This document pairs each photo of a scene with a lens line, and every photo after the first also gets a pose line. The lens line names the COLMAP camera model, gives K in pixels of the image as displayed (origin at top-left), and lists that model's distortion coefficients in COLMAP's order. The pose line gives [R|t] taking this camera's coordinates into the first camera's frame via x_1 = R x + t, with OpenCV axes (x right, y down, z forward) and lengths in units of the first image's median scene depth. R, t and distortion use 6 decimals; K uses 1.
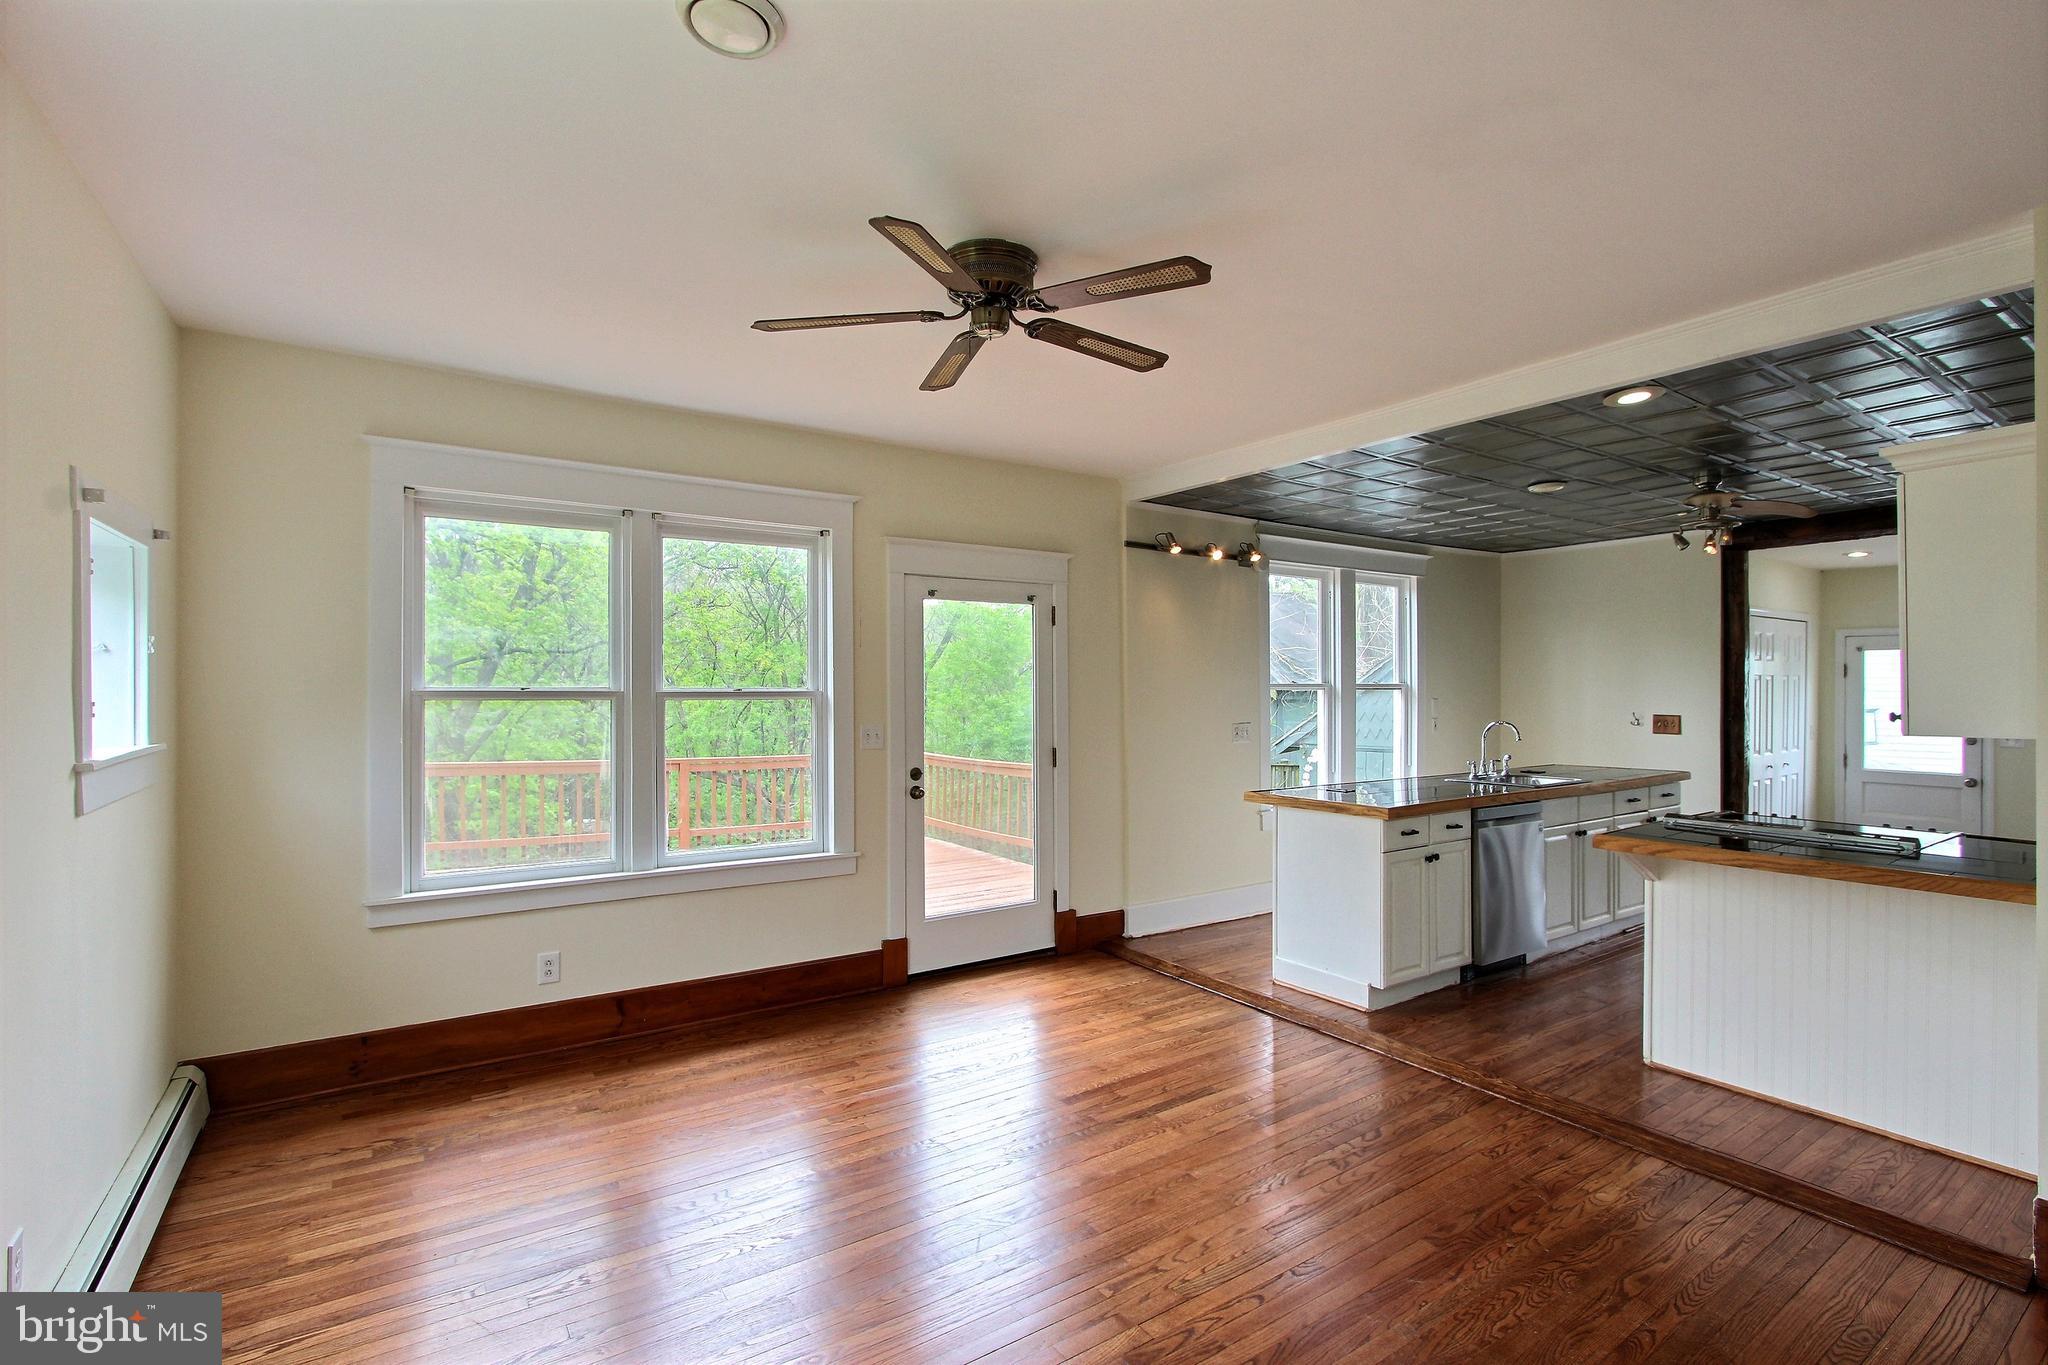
lens RADIAL K [[942.6, 0, 1031.0], [0, 942.6, 687.6], [0, 0, 1]] dist [-0.019044, 0.001192]
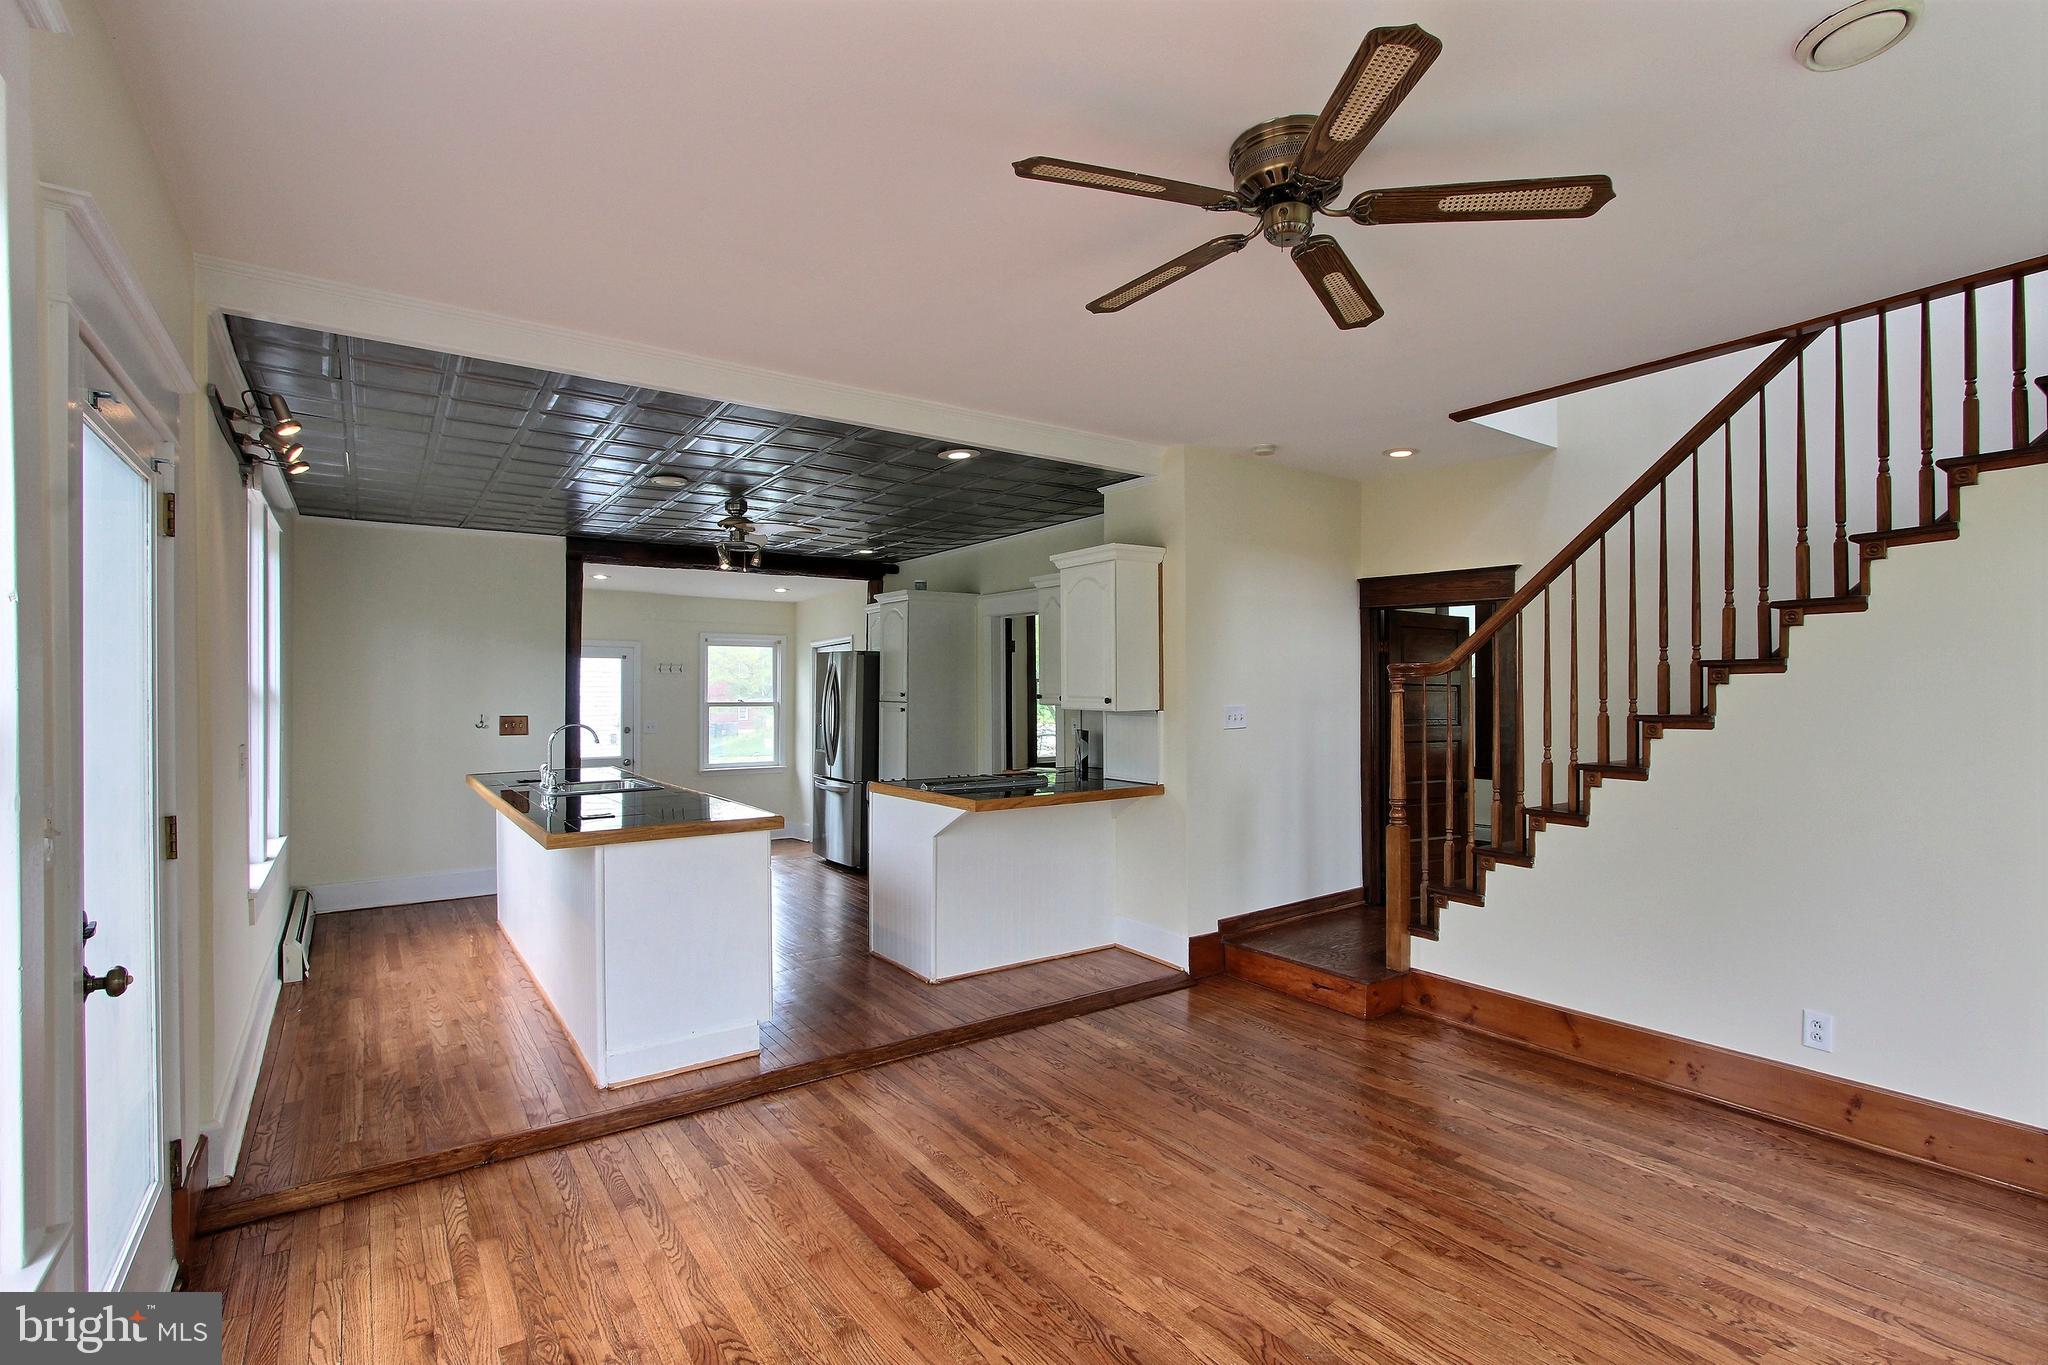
lens RADIAL K [[942.6, 0, 1027.6], [0, 942.6, 685.4], [0, 0, 1]] dist [-0.019044, 0.001192]
pose [[-0.019858, 0.005162, 0.999789, -0.428785], [0.005822, 0.999970, -0.005047, 0.006713], [-0.999786, 0.005720, -0.019888, 0.626864]]
